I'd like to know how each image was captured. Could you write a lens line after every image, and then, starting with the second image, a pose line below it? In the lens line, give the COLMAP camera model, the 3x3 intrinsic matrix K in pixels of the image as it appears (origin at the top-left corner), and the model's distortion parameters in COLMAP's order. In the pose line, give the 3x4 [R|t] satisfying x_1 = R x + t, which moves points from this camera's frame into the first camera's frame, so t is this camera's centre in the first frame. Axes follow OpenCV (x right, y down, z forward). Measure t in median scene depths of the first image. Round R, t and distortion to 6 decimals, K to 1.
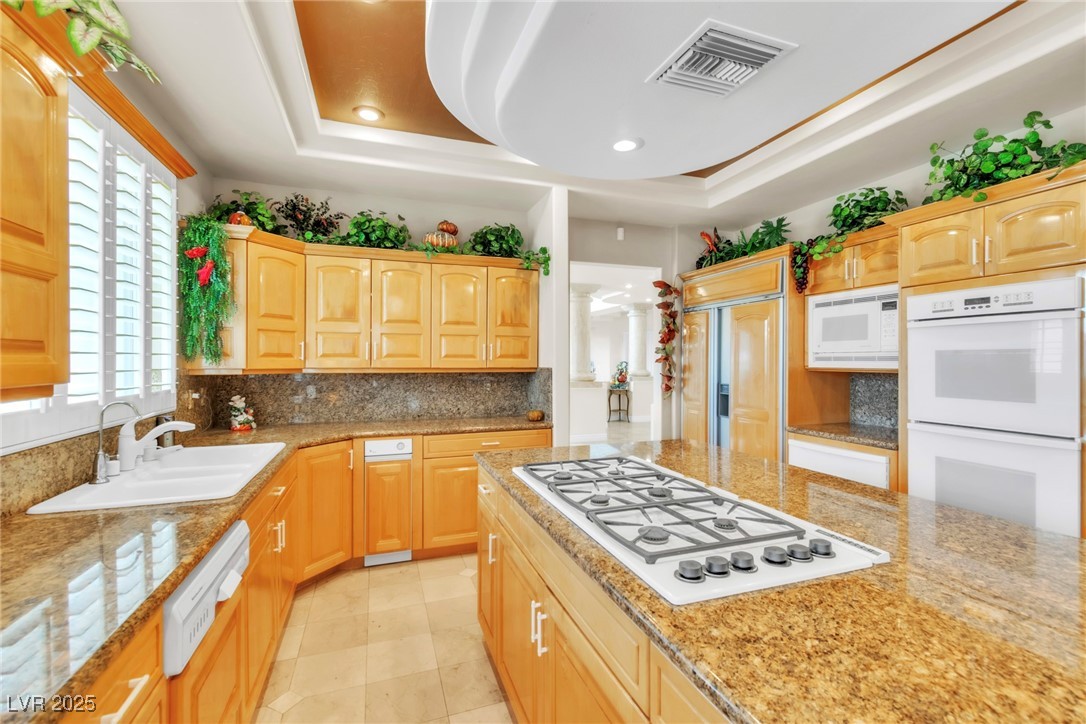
lens RADIAL K [[480.7, 0, 547.5], [0, 480.7, 360.4], [0, 0, 1]] dist [0.003126, -0.001743]
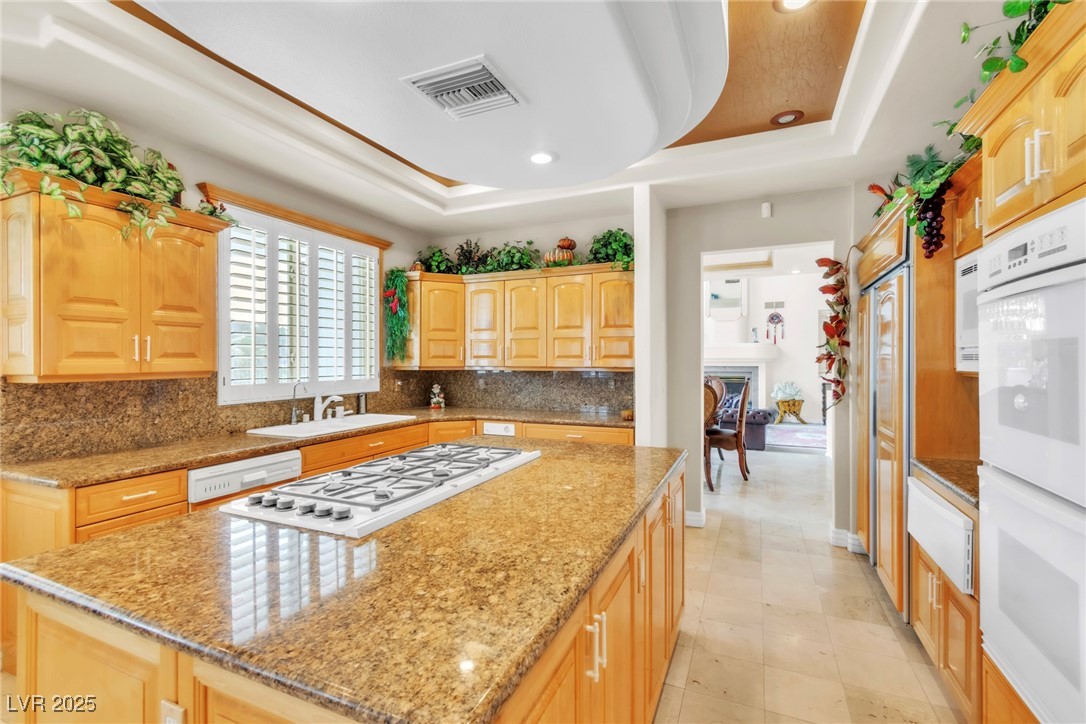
lens RADIAL K [[480.7, 0, 543.4], [0, 480.7, 361.4], [0, 0, 1]] dist [0.003126, -0.001743]
pose [[0.723402, -0.000330, -0.690427, 0.586384], [0.002701, 0.999994, 0.002353, -0.000704], [0.690421, -0.003567, 0.723399, 0.153350]]
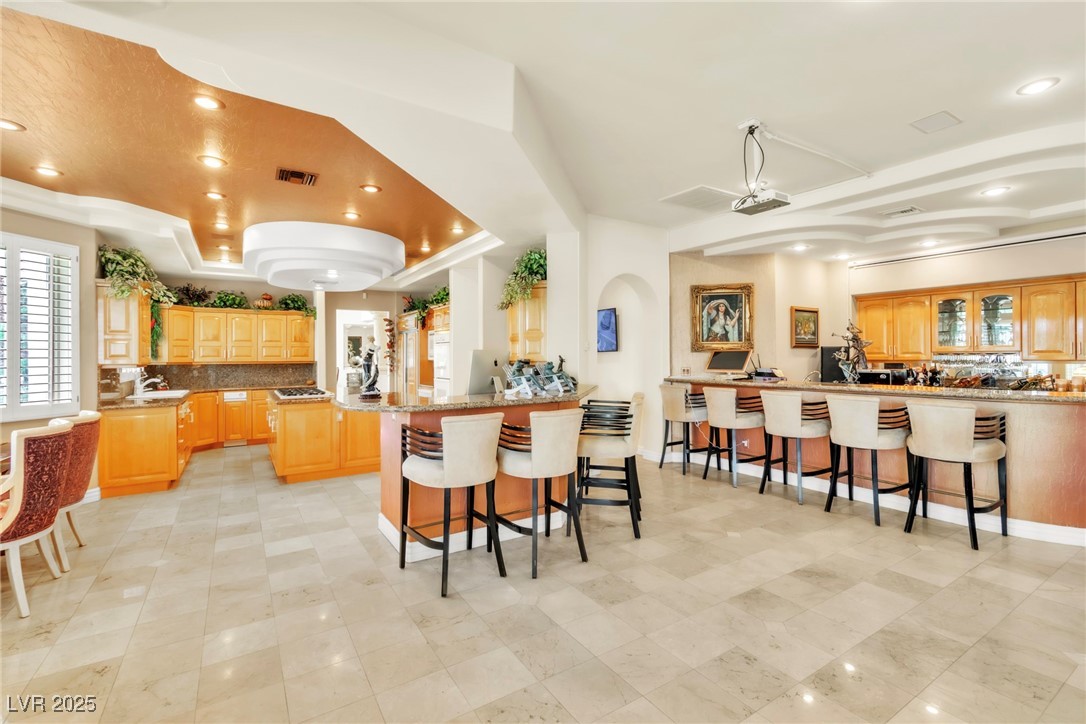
lens RADIAL K [[480.7, 0, 549.4], [0, 480.7, 353.5], [0, 0, 1]] dist [0.003126, -0.001743]
pose [[0.974351, -0.005298, 0.224969, 0.591813], [0.006729, 0.999962, -0.005596, -0.000090], [-0.224931, 0.006966, 0.974350, -1.519500]]
